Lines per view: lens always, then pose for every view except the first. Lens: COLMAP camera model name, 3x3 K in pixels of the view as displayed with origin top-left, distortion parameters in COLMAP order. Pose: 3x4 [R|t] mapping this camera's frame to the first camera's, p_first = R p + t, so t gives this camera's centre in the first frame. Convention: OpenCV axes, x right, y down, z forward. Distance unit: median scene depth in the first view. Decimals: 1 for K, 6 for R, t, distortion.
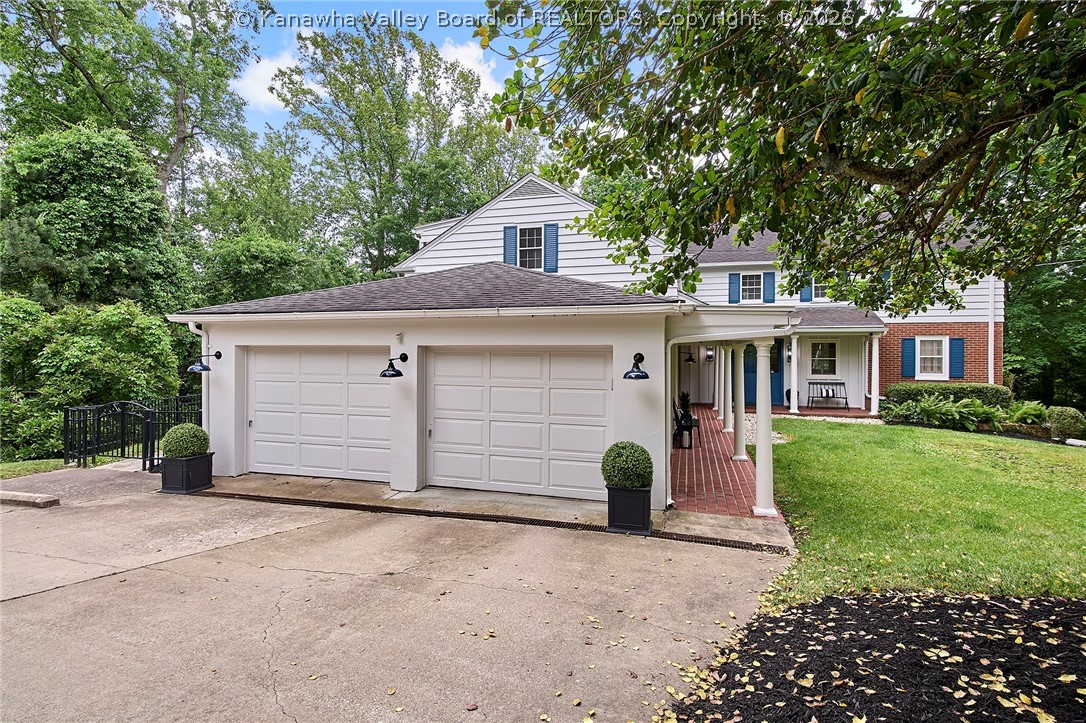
lens RADIAL K [[543.4, 0, 528.8], [0, 543.4, 349.3], [0, 0, 1]] dist [0.001361, -0.002535]
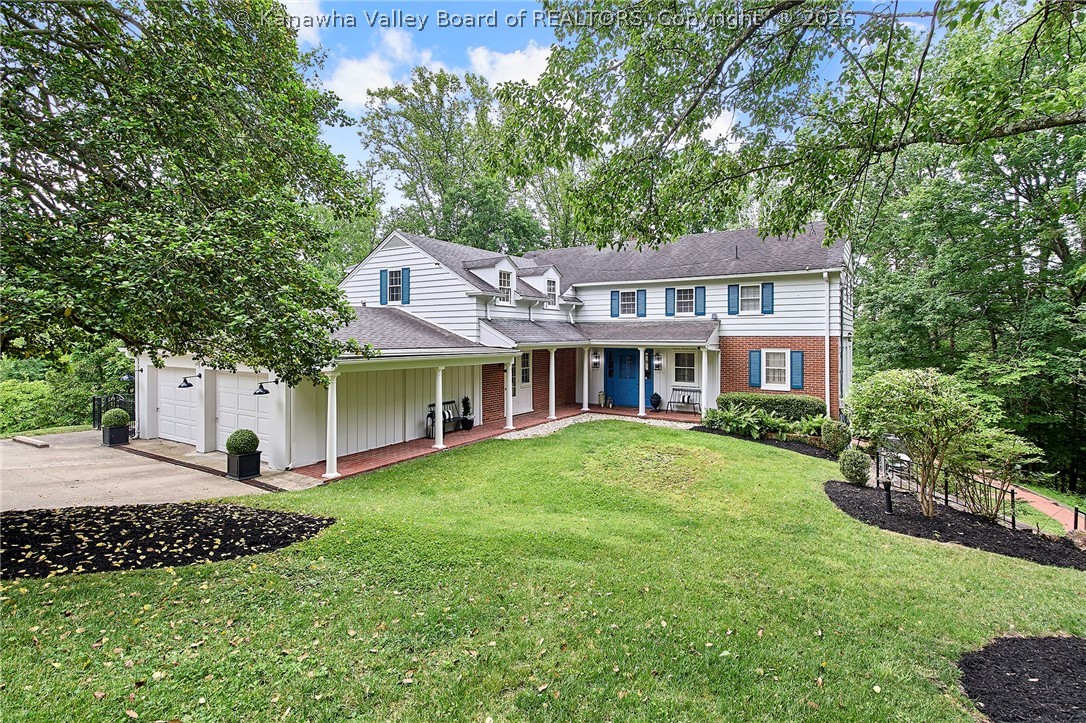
lens RADIAL K [[543.4, 0, 522.0], [0, 543.4, 340.6], [0, 0, 1]] dist [0.001361, -0.002535]
pose [[0.952718, 0.000557, -0.303856, 0.657077], [0.002638, 0.999945, 0.010104, -0.057943], [0.303845, -0.010428, 0.952664, -0.176890]]
